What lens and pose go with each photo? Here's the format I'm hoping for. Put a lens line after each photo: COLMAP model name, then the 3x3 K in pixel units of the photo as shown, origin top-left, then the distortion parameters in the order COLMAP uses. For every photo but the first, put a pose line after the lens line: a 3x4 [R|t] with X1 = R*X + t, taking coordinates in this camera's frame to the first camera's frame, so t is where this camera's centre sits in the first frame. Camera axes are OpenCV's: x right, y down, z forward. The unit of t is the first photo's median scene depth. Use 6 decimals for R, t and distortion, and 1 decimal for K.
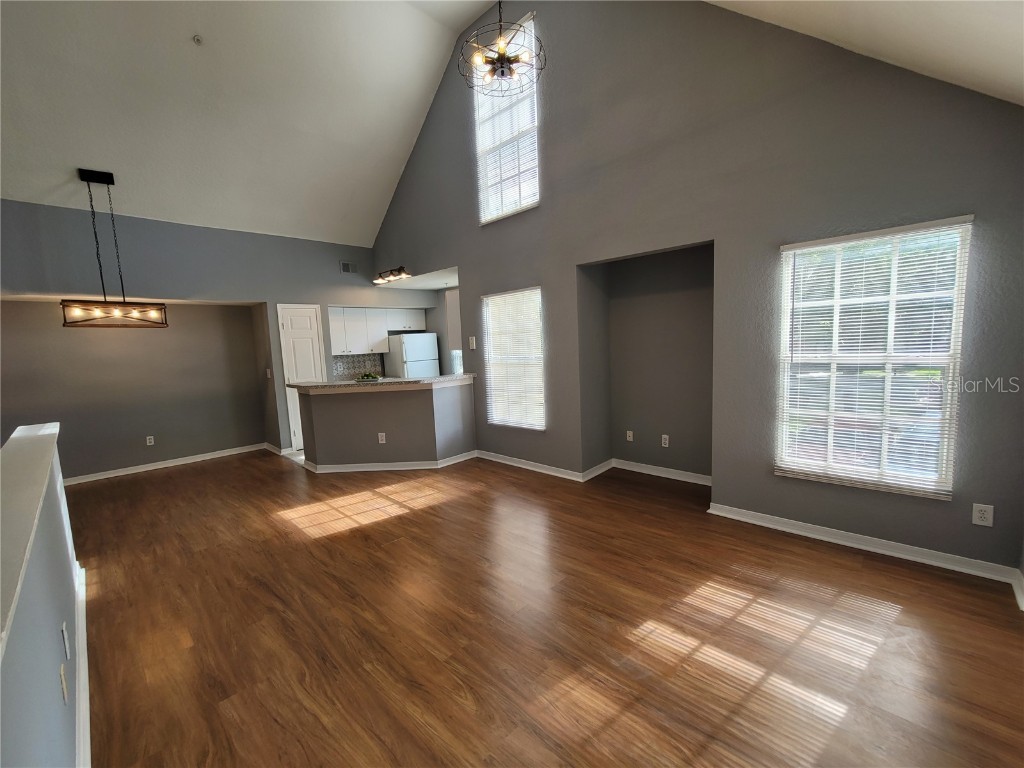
lens RADIAL K [[423.1, 0, 512.0], [0, 423.1, 384.0], [0, 0, 1]] dist [-0.014808, 0.000004]
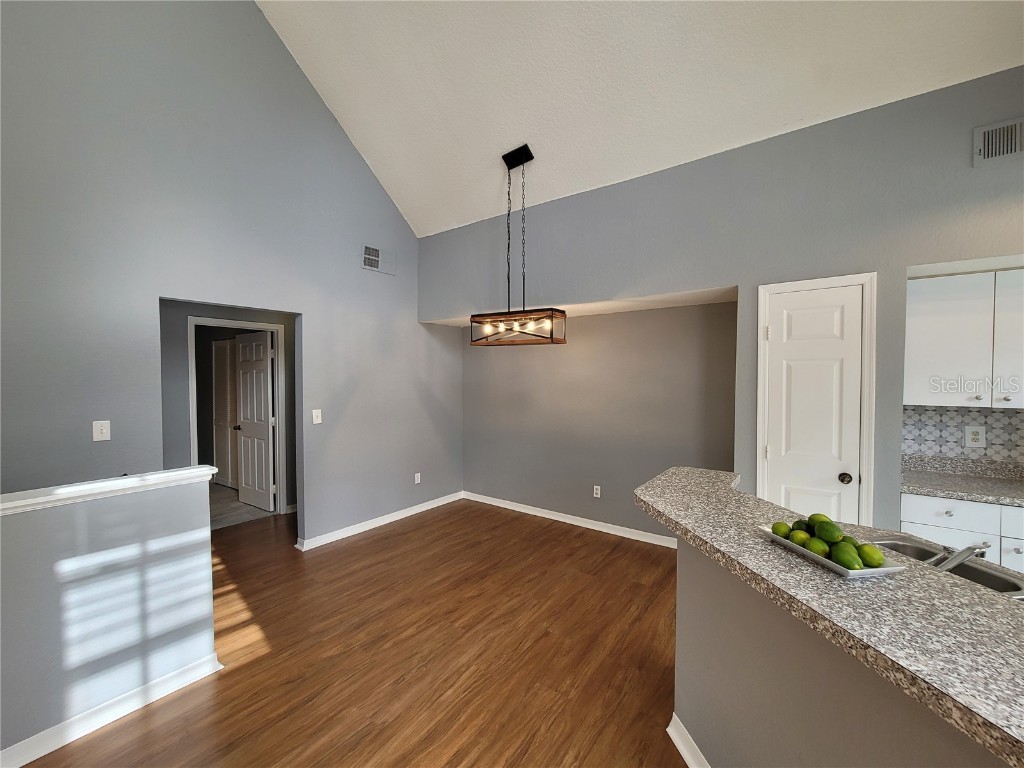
lens RADIAL K [[423.1, 0, 512.0], [0, 423.1, 384.0], [0, 0, 1]] dist [-0.014808, 0.000004]
pose [[0.126471, 0.062785, -0.989981, -0.156801], [-0.103289, 0.993404, 0.049807, -0.099736], [0.986578, 0.095955, 0.132122, 0.874797]]
